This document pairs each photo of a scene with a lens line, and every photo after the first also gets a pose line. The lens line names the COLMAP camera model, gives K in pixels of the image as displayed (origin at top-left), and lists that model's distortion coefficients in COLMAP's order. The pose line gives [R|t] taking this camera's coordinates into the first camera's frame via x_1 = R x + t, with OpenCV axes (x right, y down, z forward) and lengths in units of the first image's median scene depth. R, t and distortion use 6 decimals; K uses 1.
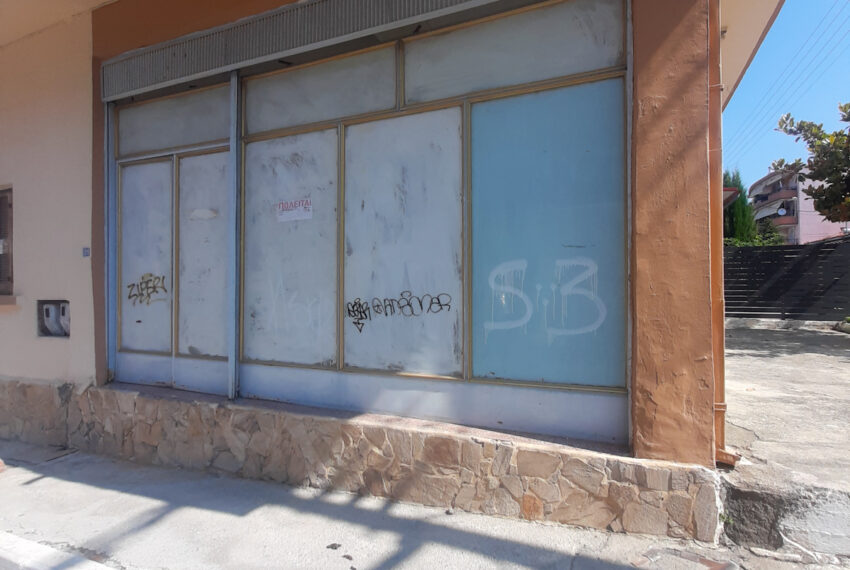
lens RADIAL K [[444.6, 0, 424.0], [0, 444.6, 277.5], [0, 0, 1]] dist [0.006916, -0.006749]
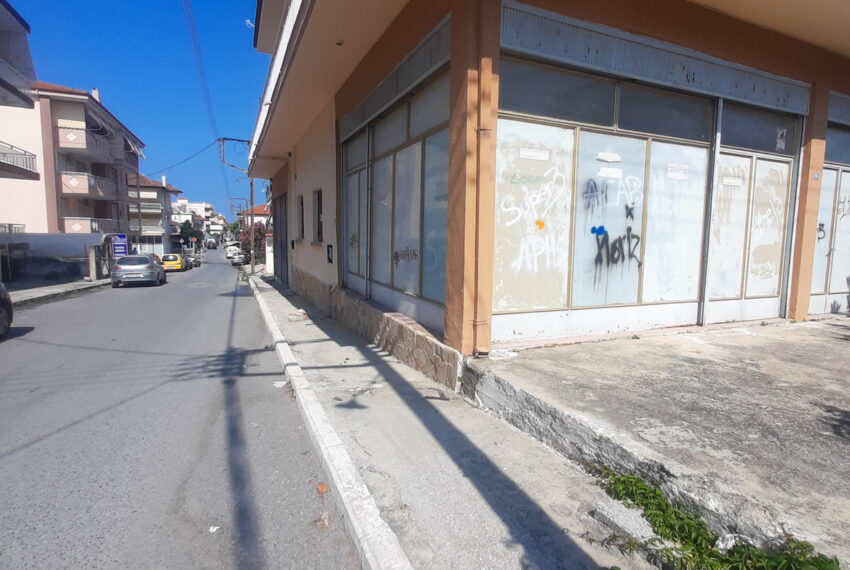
lens RADIAL K [[444.6, 0, 429.3], [0, 444.6, 278.0], [0, 0, 1]] dist [0.006916, -0.006749]
pose [[0.733236, 0.084302, -0.674729, 1.046228], [-0.009578, 0.993467, 0.113718, -0.041412], [0.679907, -0.076919, 0.729253, -0.215164]]
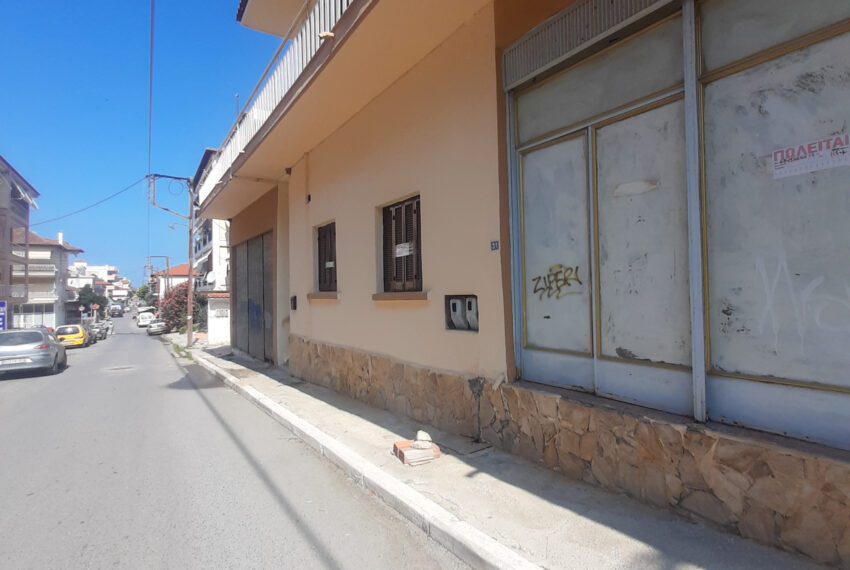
lens RADIAL K [[444.6, 0, 427.6], [0, 444.6, 274.6], [0, 0, 1]] dist [0.006916, -0.006749]
pose [[0.834199, -0.030496, -0.550620, -0.388255], [0.024413, 0.999533, -0.018373, 0.024786], [0.550924, 0.001884, 0.834554, 0.107488]]
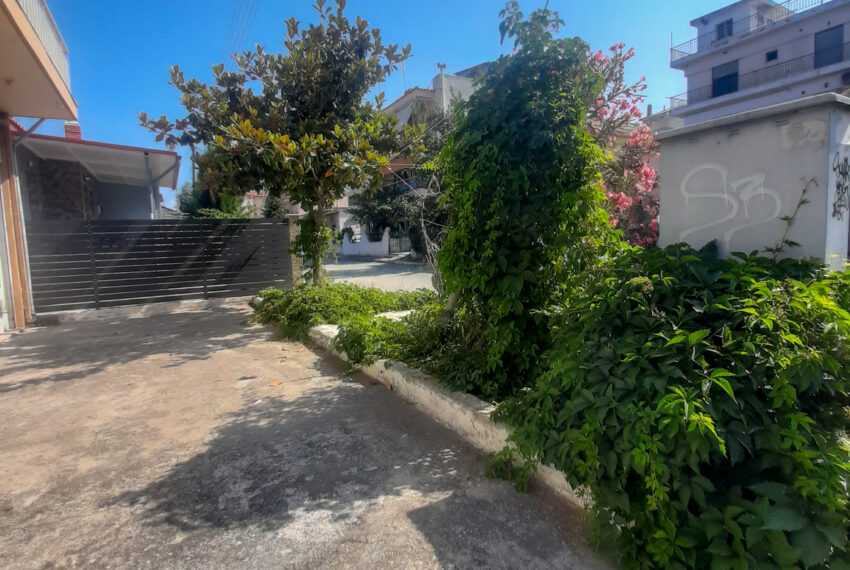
lens RADIAL K [[444.6, 0, 430.2], [0, 444.6, 276.2], [0, 0, 1]] dist [0.006916, -0.006749]
pose [[0.590562, -0.083695, 0.802640, 0.856319], [0.028474, 0.996149, 0.082923, -0.042975], [-0.806490, -0.026117, 0.590671, 0.183446]]
